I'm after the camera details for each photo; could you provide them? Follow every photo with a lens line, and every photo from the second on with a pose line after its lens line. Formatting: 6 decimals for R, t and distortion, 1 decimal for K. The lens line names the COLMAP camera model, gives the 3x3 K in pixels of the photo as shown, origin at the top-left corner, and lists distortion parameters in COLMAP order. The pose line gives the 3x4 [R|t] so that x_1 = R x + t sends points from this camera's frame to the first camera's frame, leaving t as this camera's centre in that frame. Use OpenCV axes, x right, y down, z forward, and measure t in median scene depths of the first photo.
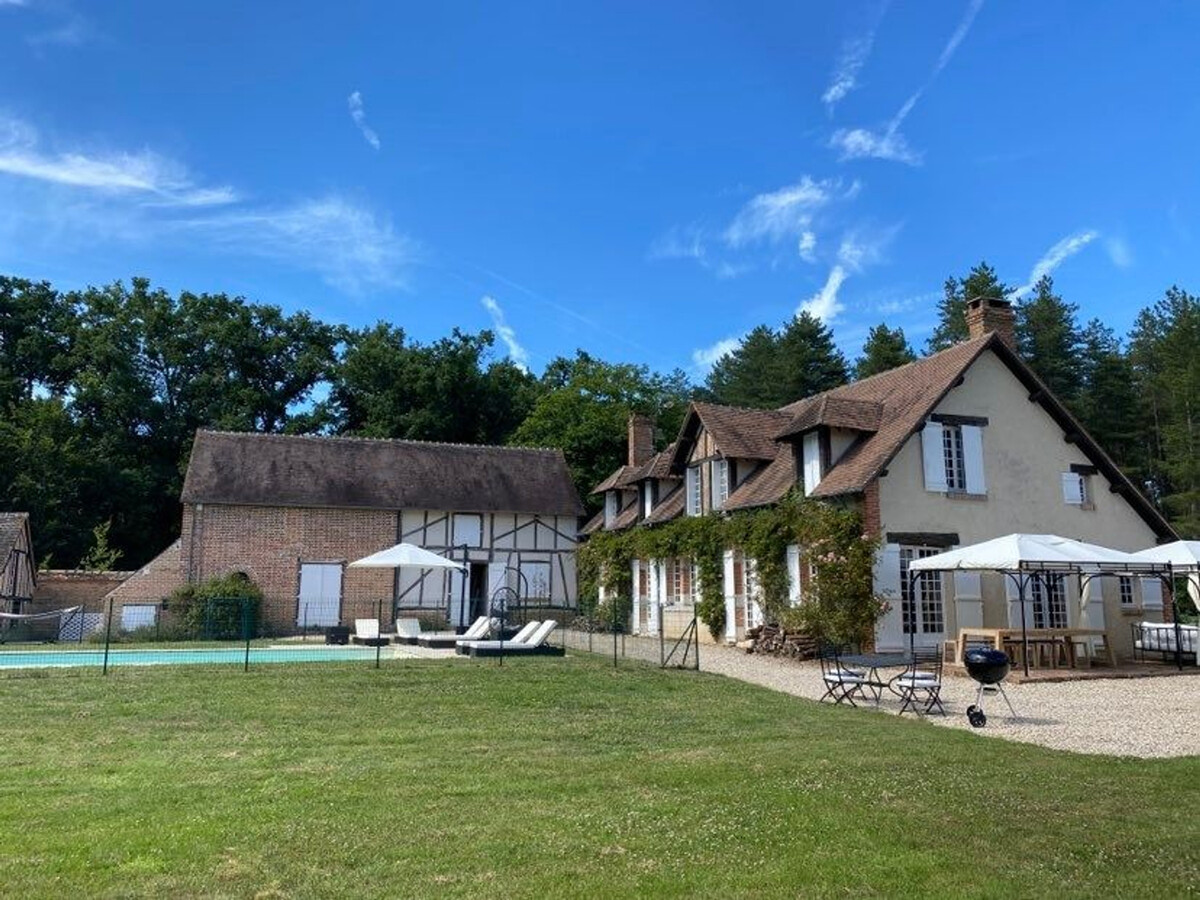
lens RADIAL K [[871.8, 0, 600.0], [0, 871.8, 450.0], [0, 0, 1]] dist [0.122299, -0.203143]
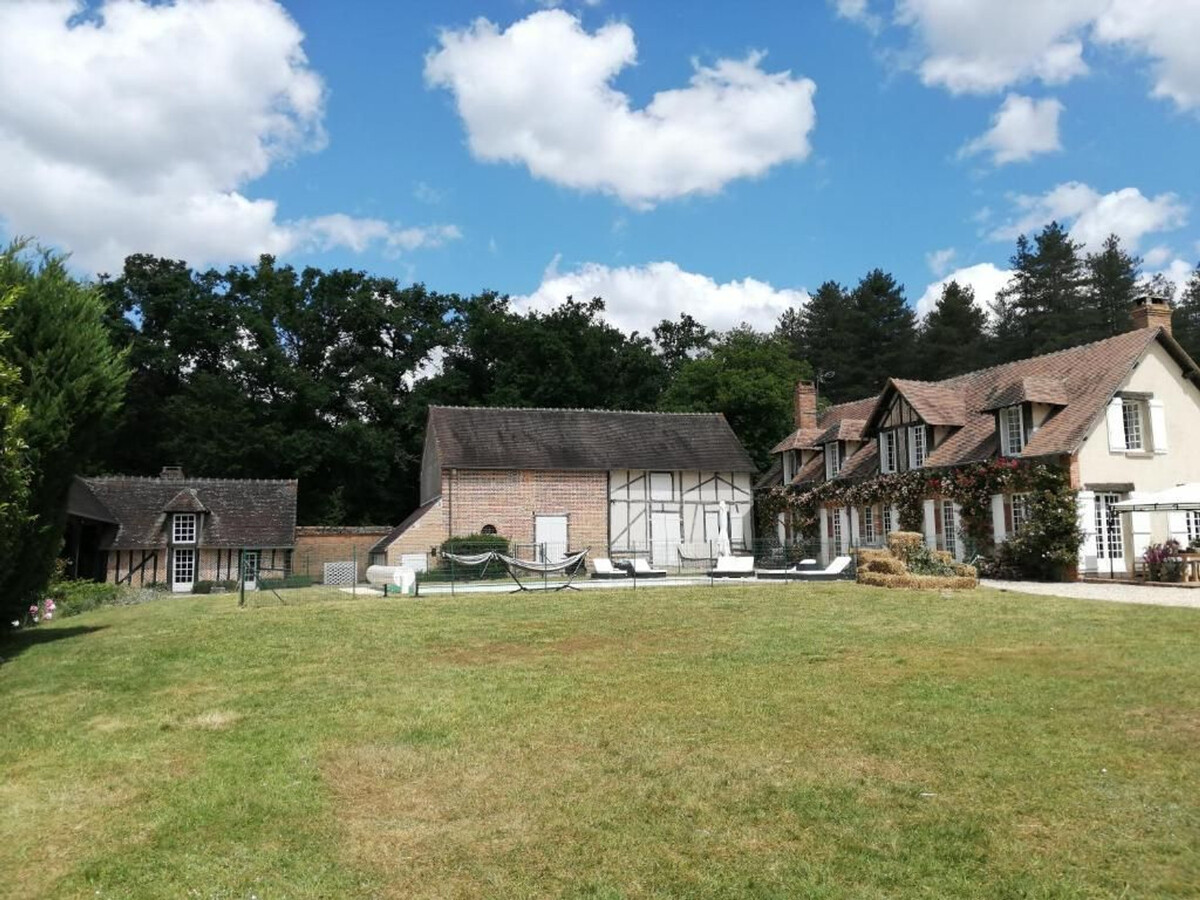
lens RADIAL K [[898.2, 0, 600.2], [0, 898.2, 470.5], [0, 0, 1]] dist [0.039963, -0.044777]
pose [[0.999755, -0.022085, -0.001660, -0.226128], [0.022146, 0.996251, 0.083627, -0.031788], [-0.000193, -0.083643, 0.996496, -0.198482]]
